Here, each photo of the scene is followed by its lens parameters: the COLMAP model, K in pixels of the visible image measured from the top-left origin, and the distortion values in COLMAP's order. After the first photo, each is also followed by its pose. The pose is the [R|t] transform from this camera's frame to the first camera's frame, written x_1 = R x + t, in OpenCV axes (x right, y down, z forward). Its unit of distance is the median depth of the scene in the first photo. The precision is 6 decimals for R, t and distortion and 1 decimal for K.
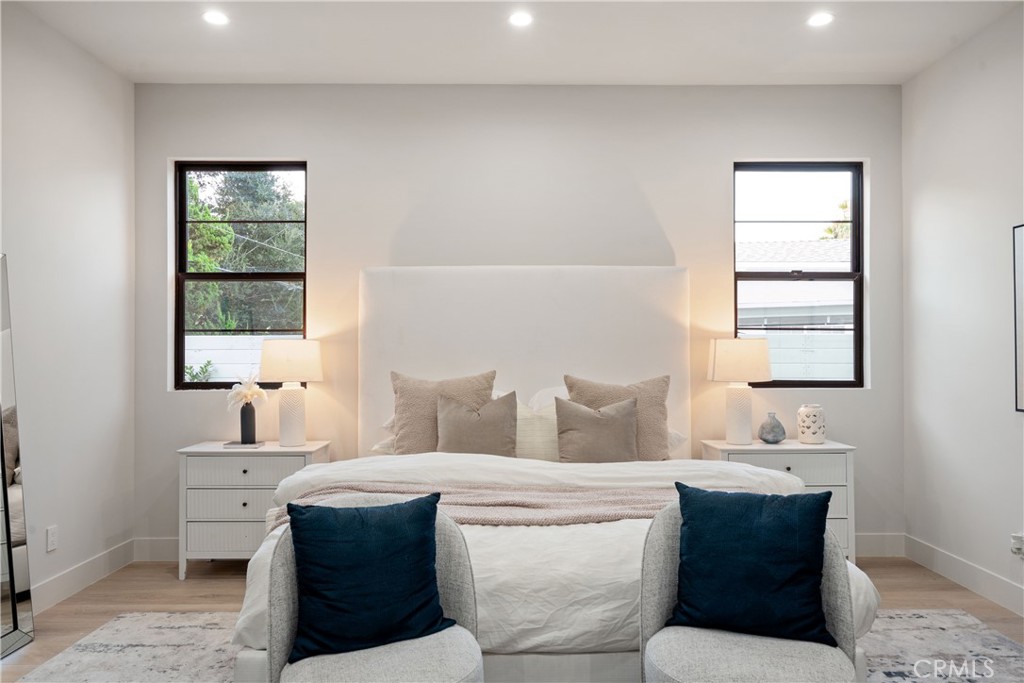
lens RADIAL K [[697.7, 0, 515.0], [0, 697.7, 345.2], [0, 0, 1]] dist [-0.005335, -0.003859]
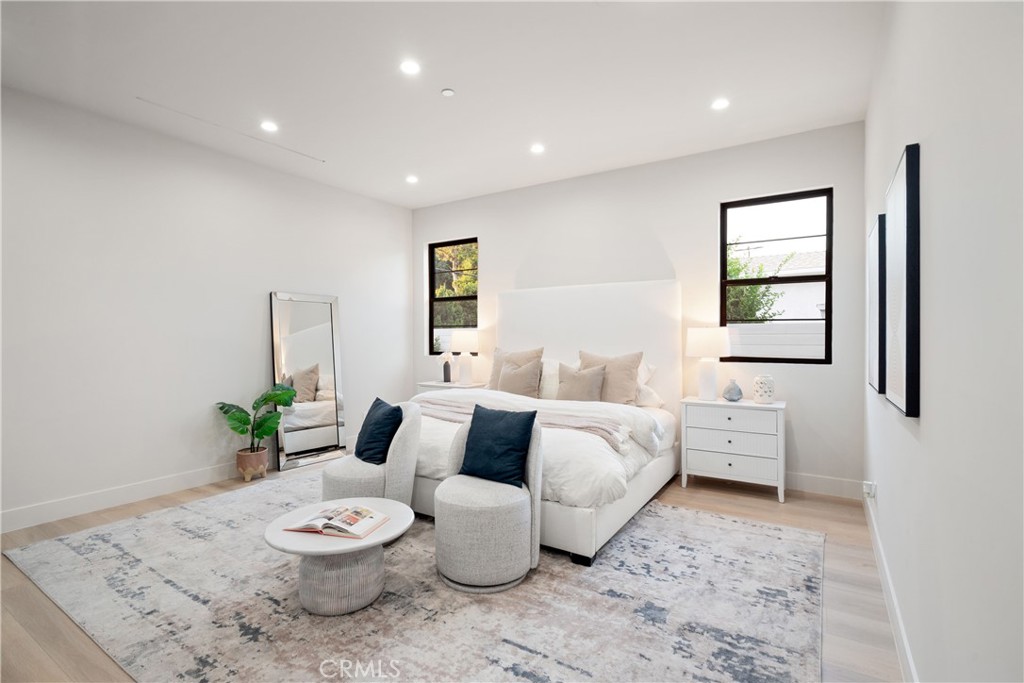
lens RADIAL K [[467.1, 0, 510.7], [0, 467.1, 339.2], [0, 0, 1]] dist [-0.005154, 0.001887]
pose [[0.844488, 0.002548, -0.535568, 0.492558], [0.006023, 0.999880, 0.014254, -0.001535], [0.535540, -0.015263, 0.844372, -0.042205]]
